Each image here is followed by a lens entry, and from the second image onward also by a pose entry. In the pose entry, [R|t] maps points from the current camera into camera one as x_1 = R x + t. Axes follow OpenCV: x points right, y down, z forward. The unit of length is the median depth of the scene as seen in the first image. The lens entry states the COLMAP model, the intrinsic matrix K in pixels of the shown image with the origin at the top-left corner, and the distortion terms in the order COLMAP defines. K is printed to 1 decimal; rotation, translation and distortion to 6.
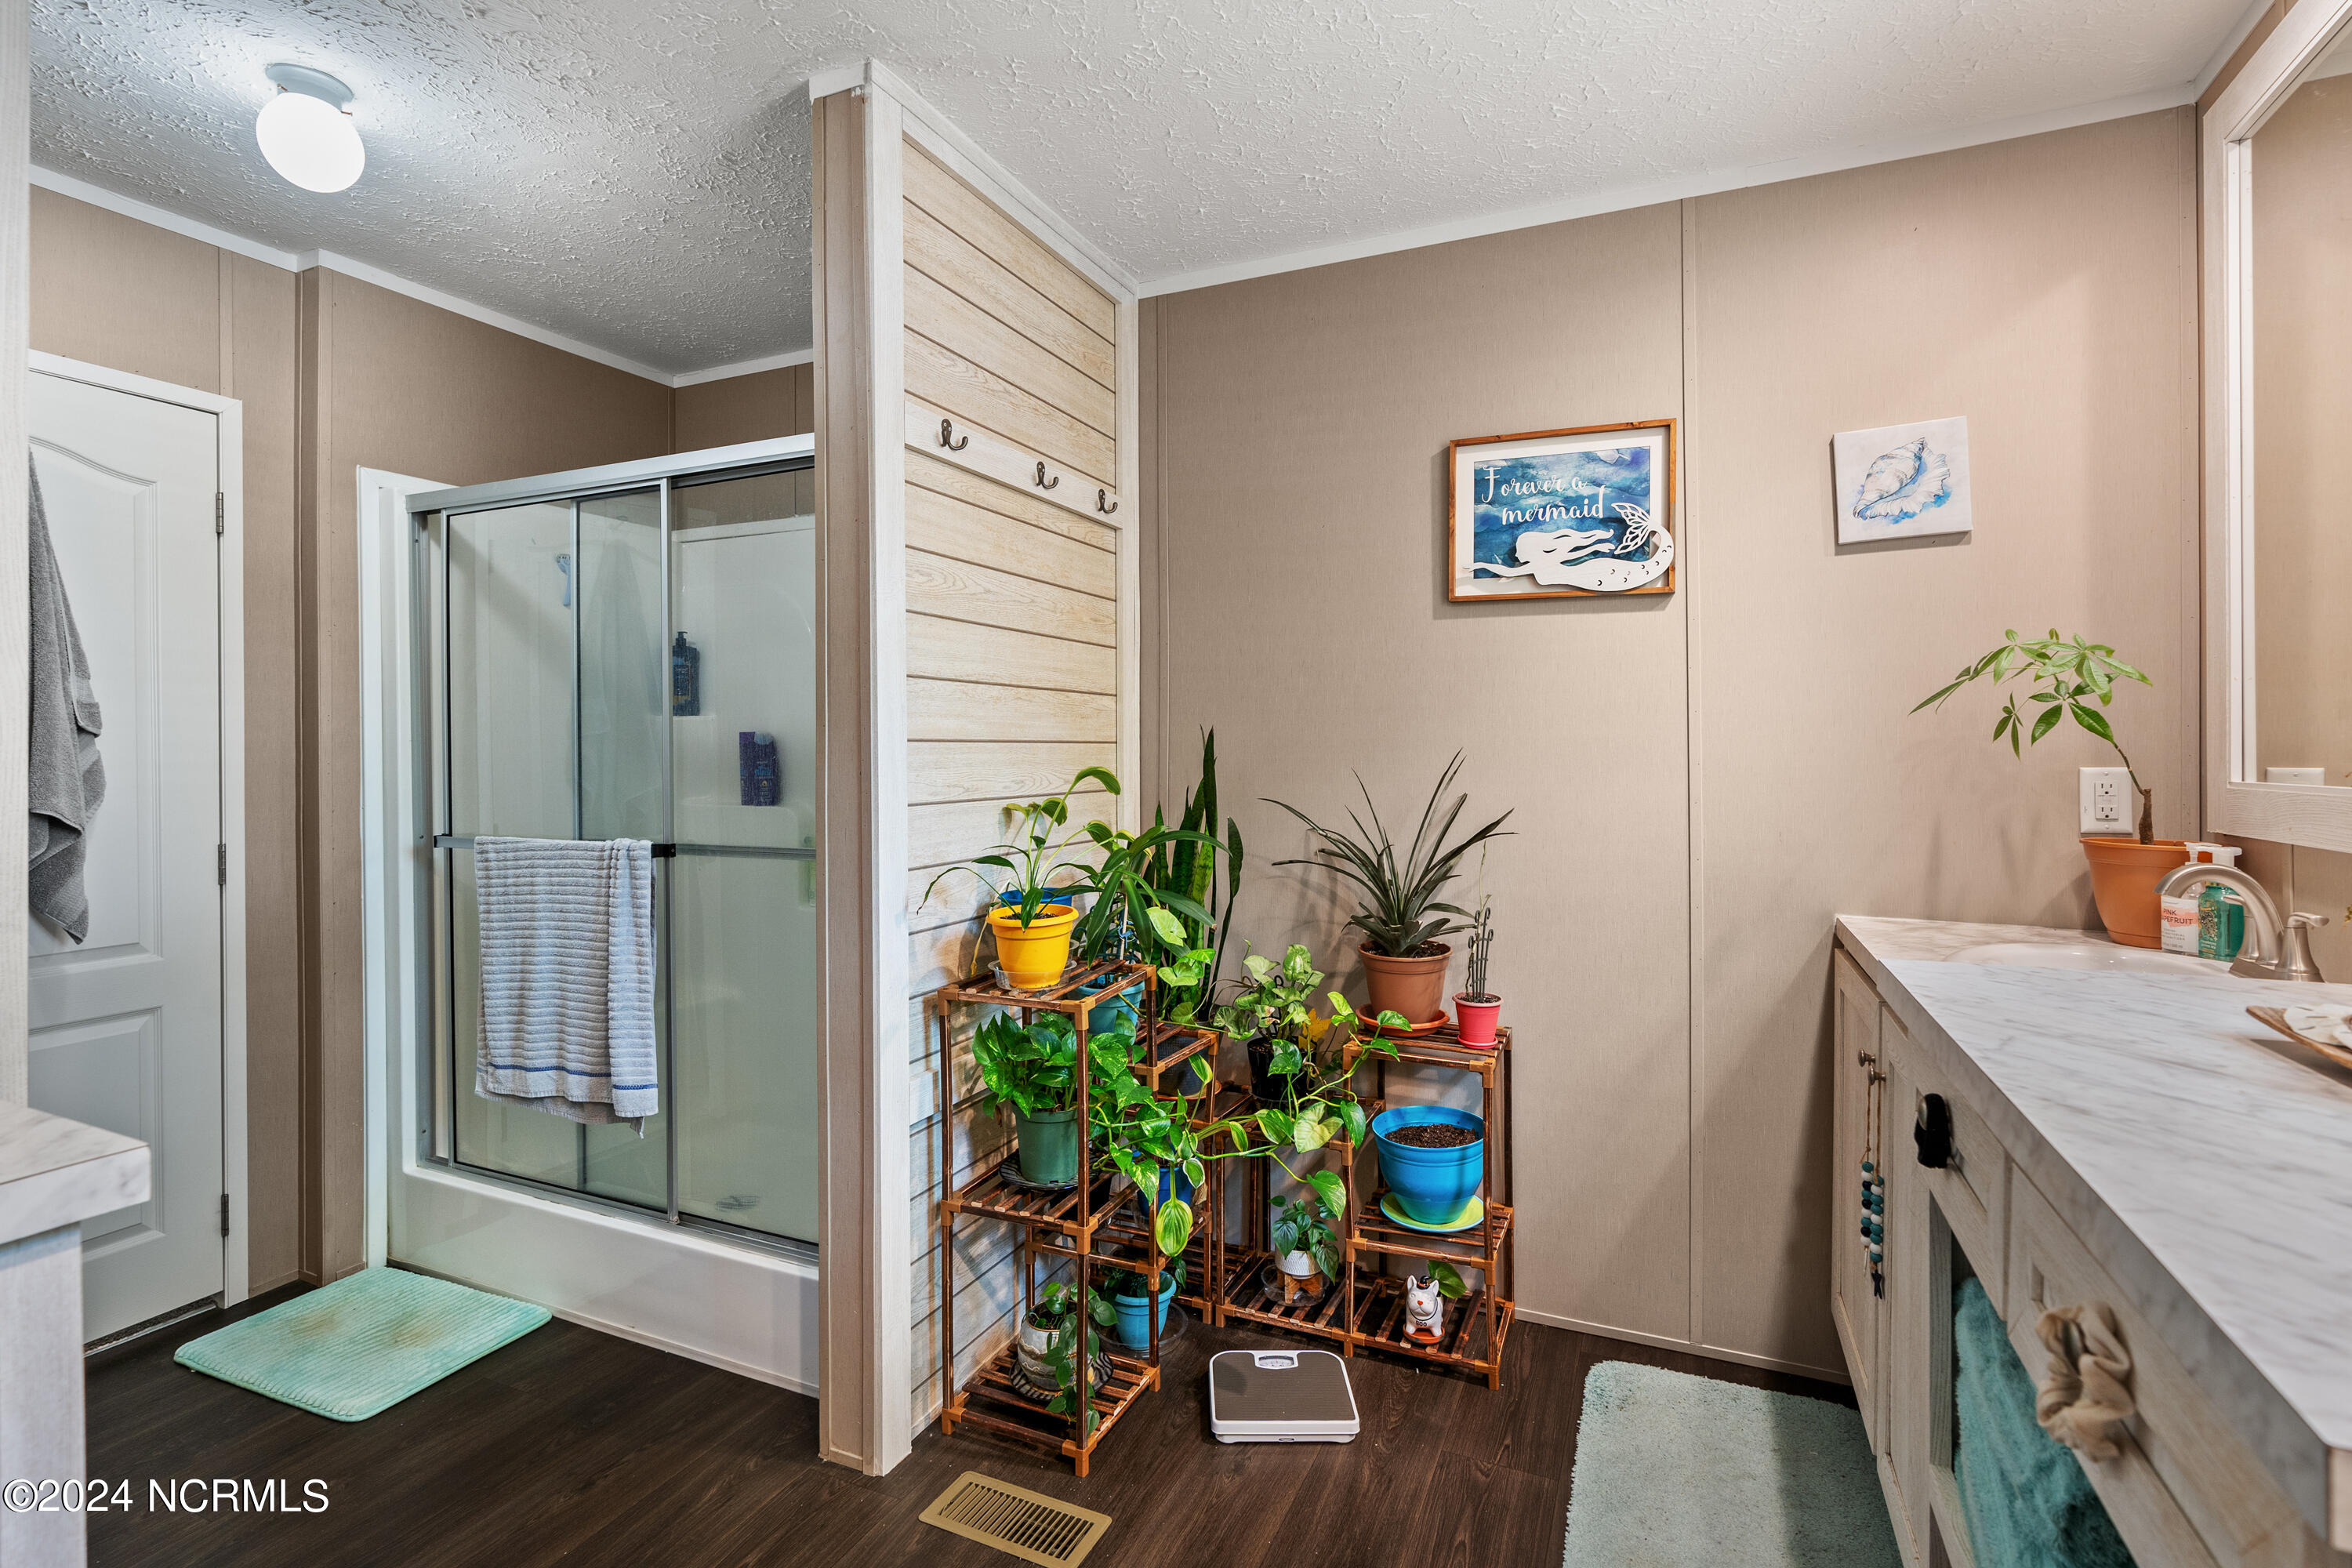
lens RADIAL K [[1109.7, 0, 1179.7], [0, 1109.7, 743.7], [0, 0, 1]] dist [-0.001055, 0.001238]
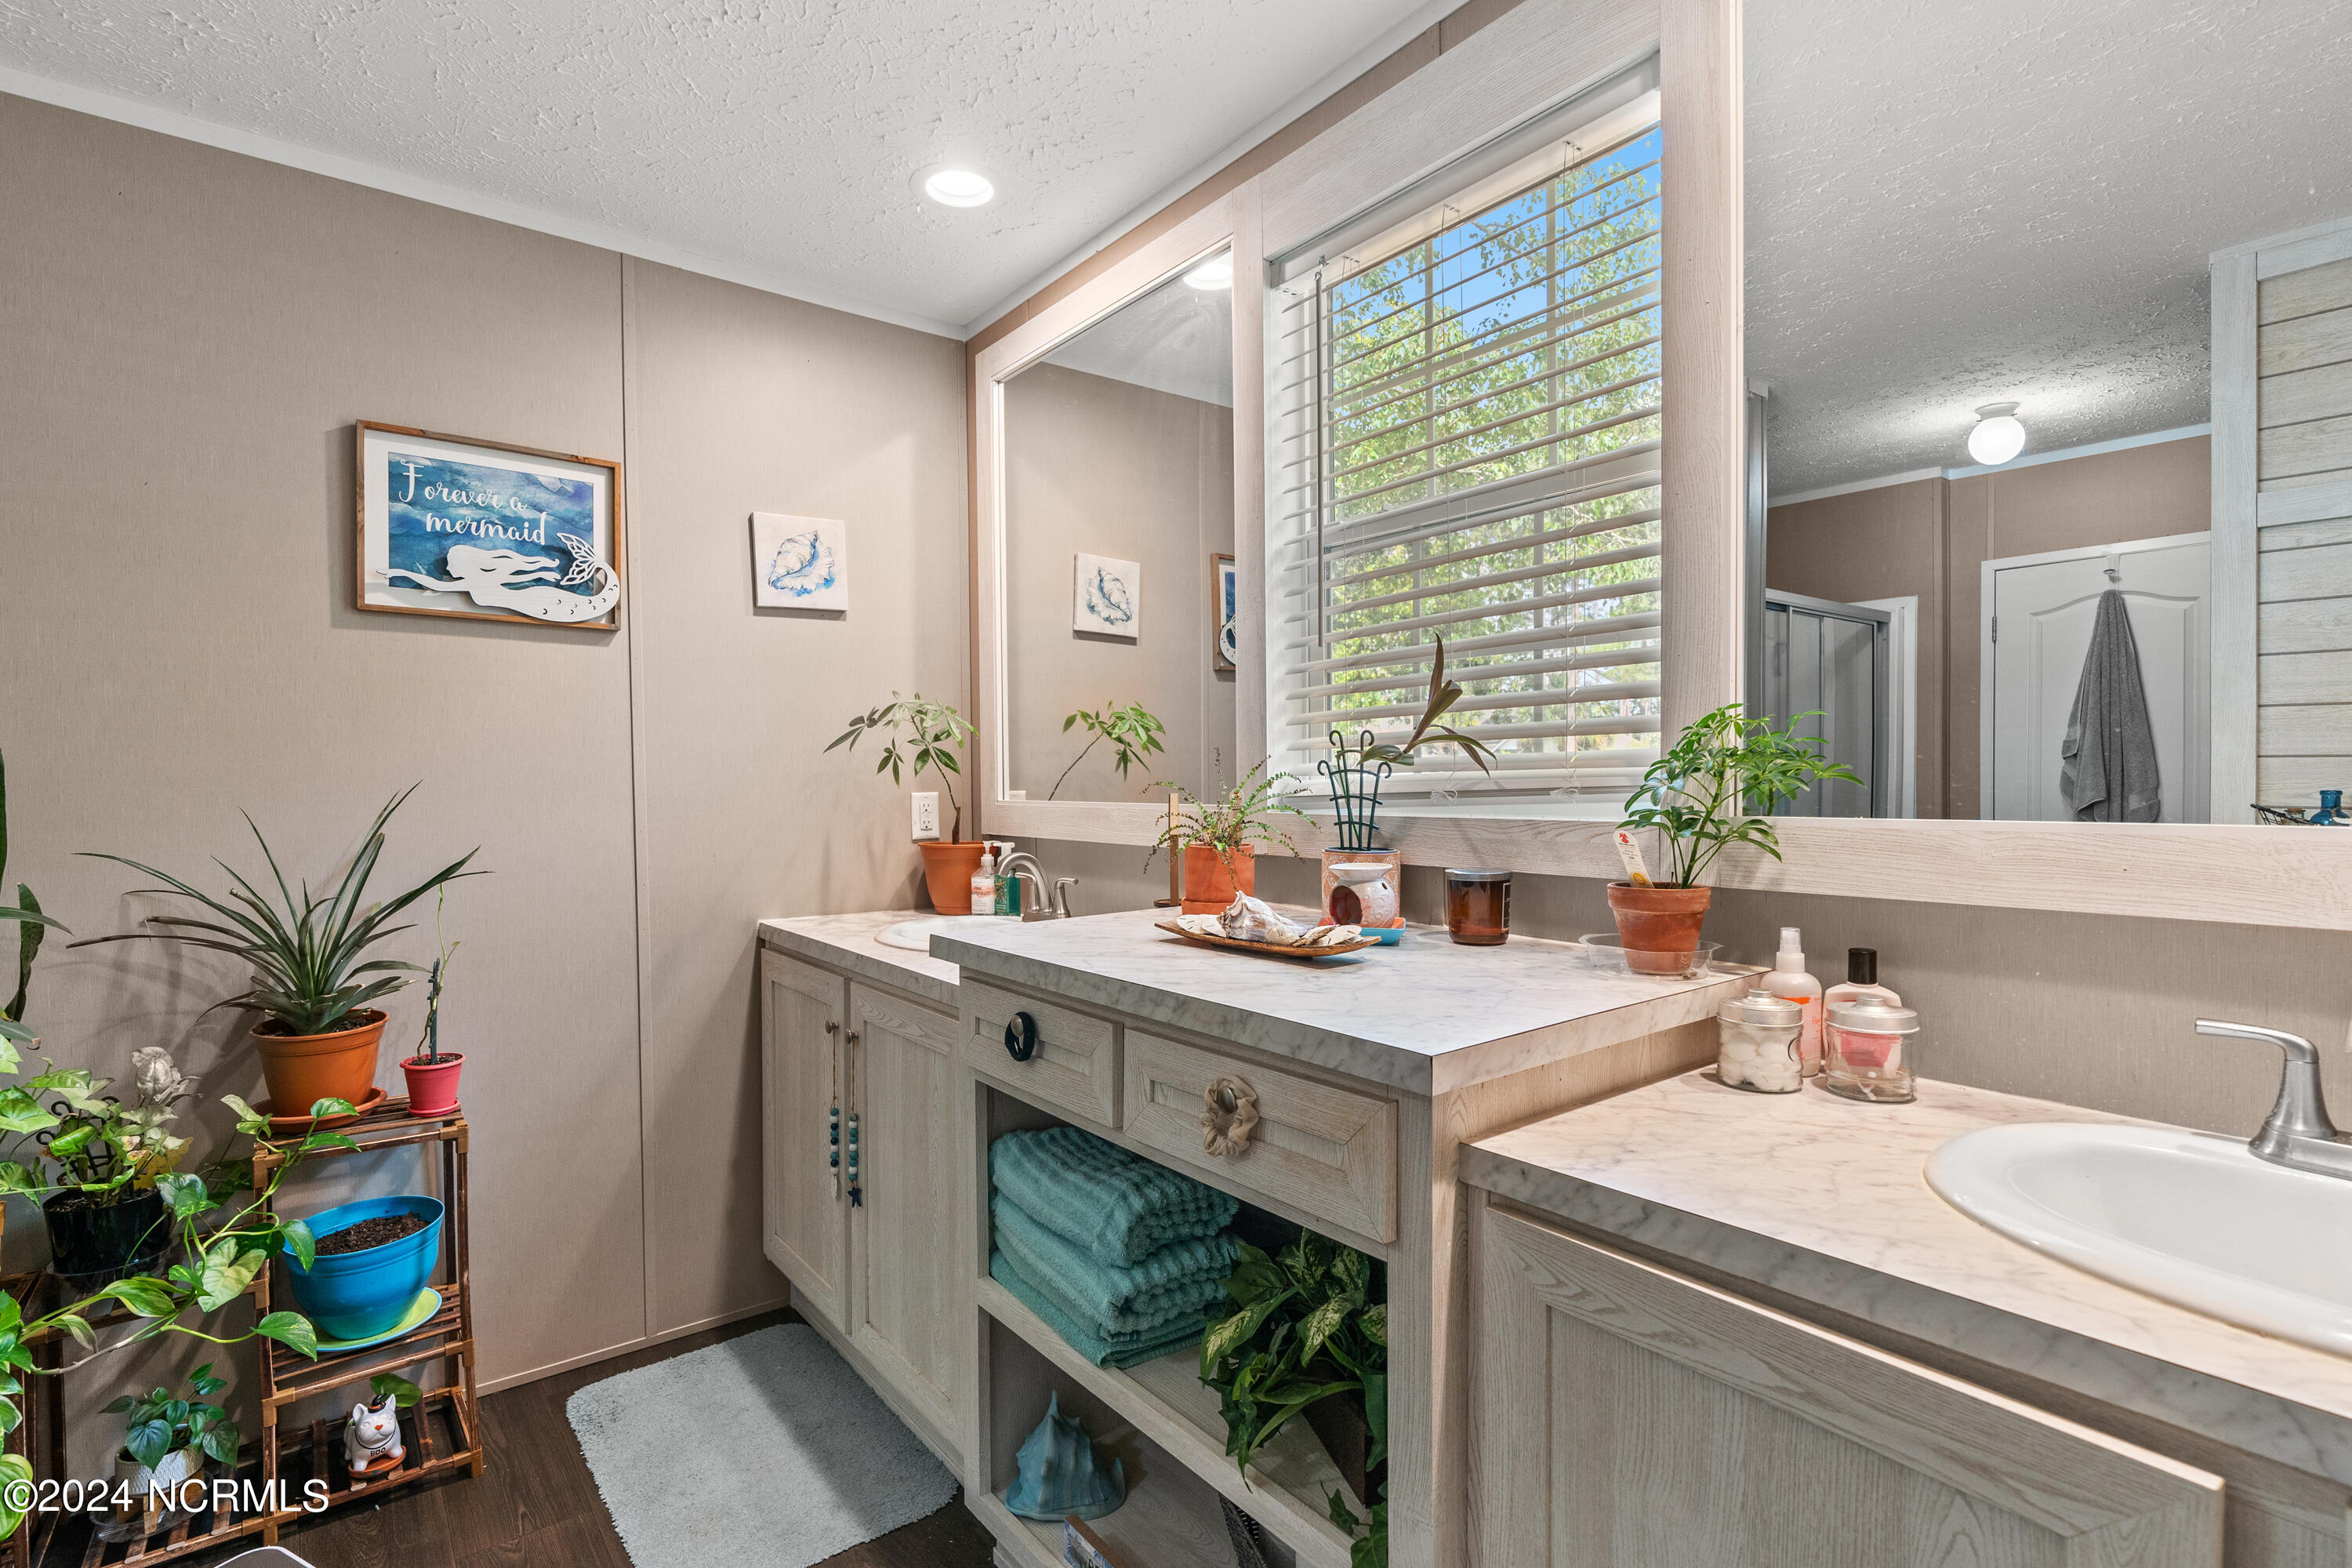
lens RADIAL K [[1096.3, 0, 1176.0], [0, 1096.3, 784.0], [0, 0, 1]] dist [0.001821, 0.001300]
pose [[0.477632, -0.007247, 0.878530, -0.218863], [0.000882, 0.999969, 0.007769, 0.000299], [-0.878559, -0.002936, 0.477624, 0.050500]]
